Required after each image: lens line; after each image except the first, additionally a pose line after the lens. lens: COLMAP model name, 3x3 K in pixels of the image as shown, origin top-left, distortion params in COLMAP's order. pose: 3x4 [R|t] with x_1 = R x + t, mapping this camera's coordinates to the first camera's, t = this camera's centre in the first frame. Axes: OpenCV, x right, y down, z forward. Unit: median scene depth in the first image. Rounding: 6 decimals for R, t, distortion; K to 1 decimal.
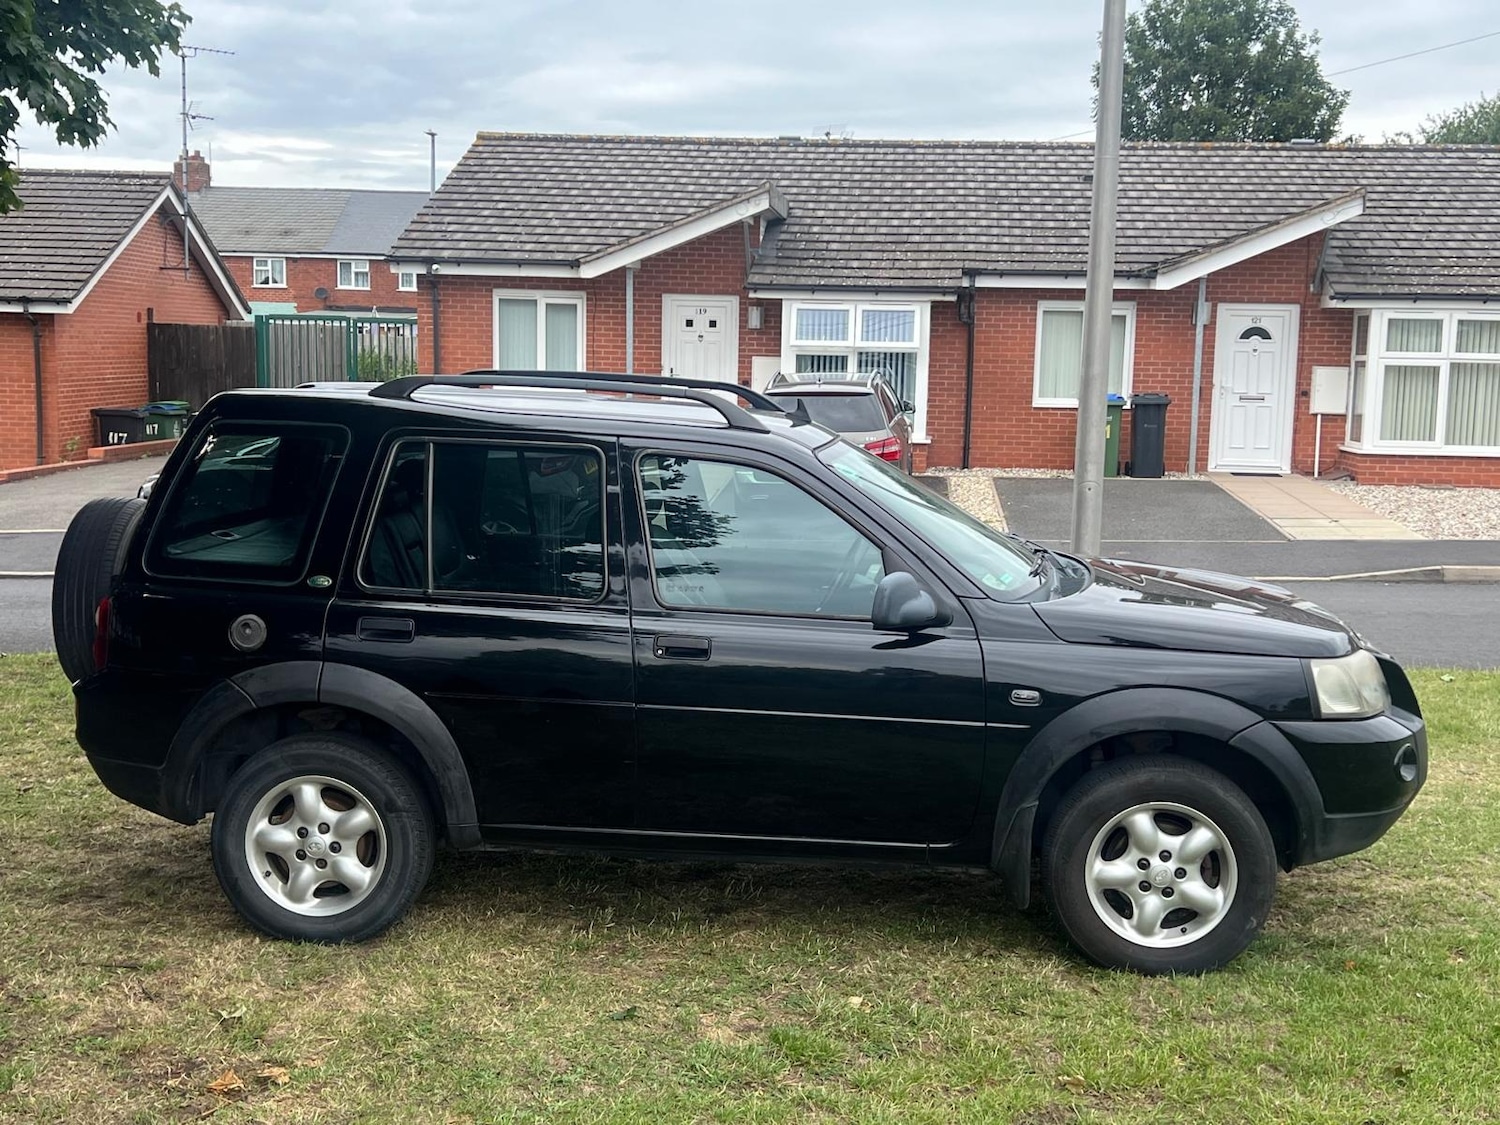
lens RADIAL K [[1810.3, 0, 740.7], [0, 1810.3, 581.3], [0, 0, 1]] dist [0.173435, -0.462480]
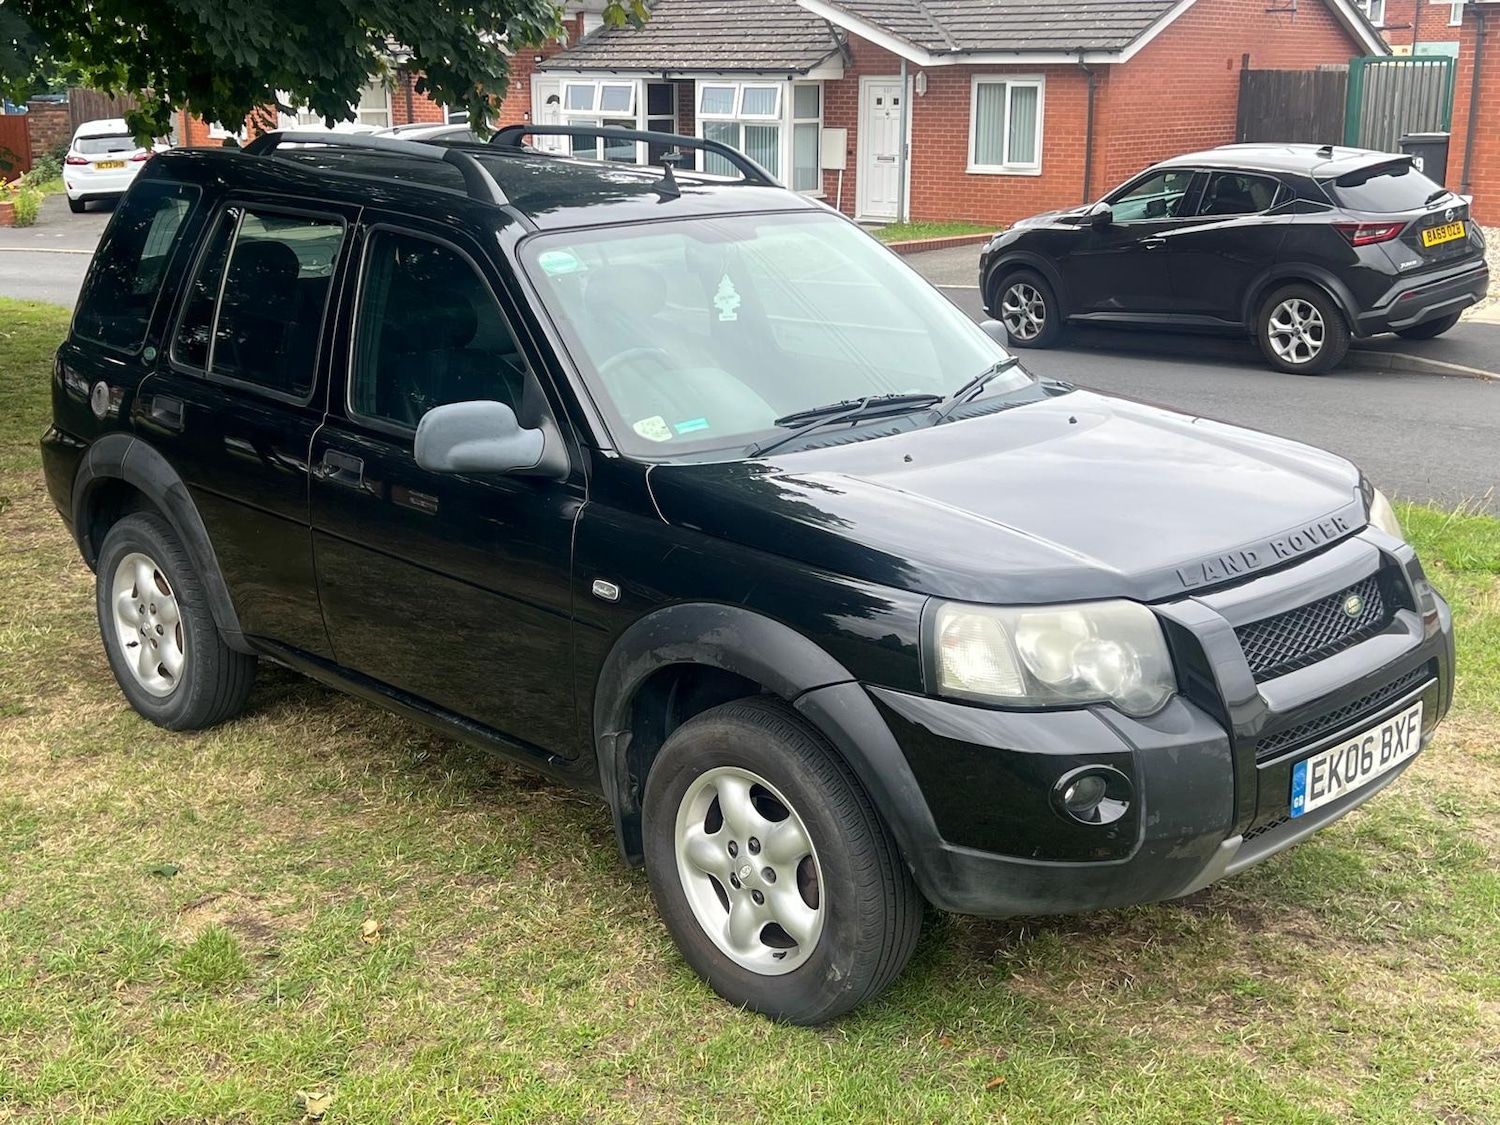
lens RADIAL K [[1816.0, 0, 773.1], [0, 1816.0, 565.8], [0, 0, 1]] dist [0.138986, -0.335333]
pose [[0.766542, 0.148703, -0.624740, 0.166205], [-0.070075, 0.986381, 0.148803, -0.014977], [0.638359, -0.070285, 0.766523, 0.121633]]
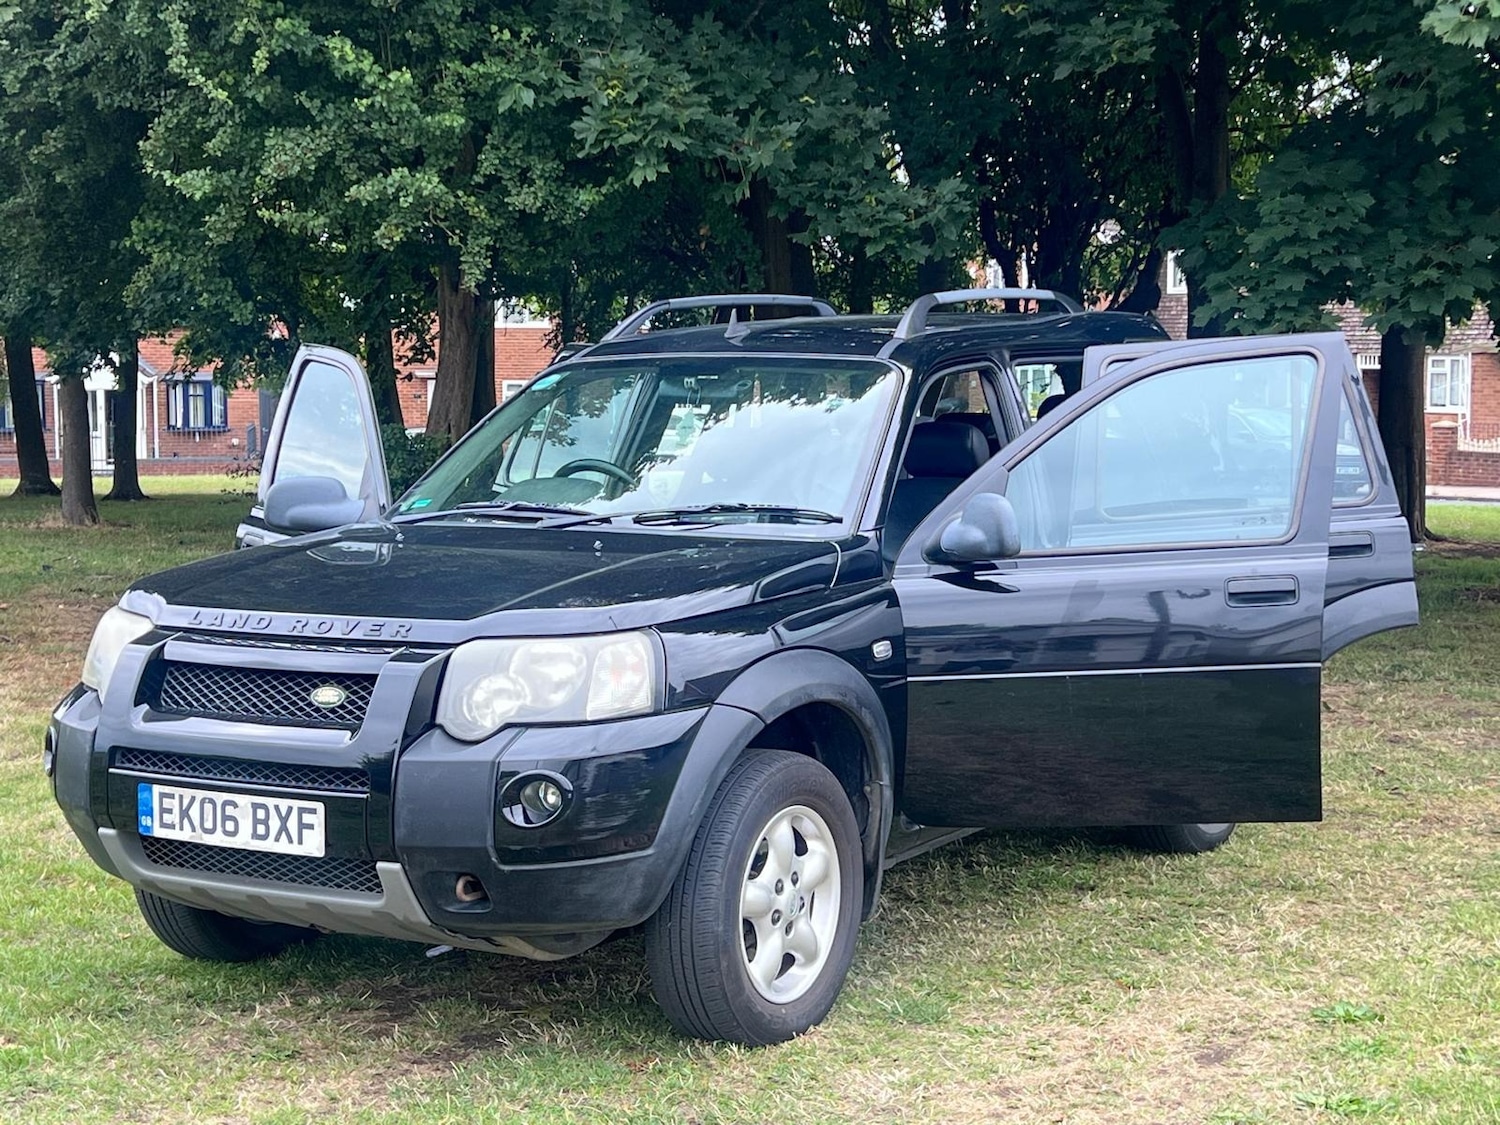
lens RADIAL K [[2465.9, 0, 757.3], [0, 2465.9, 559.0], [0, 0, 1]] dist [0.210559, -0.462744]
pose [[-0.445238, 0.057060, -0.893592, 0.299097], [-0.123363, 0.984542, 0.124334, -0.037848], [0.886874, 0.165594, -0.431316, 0.437000]]
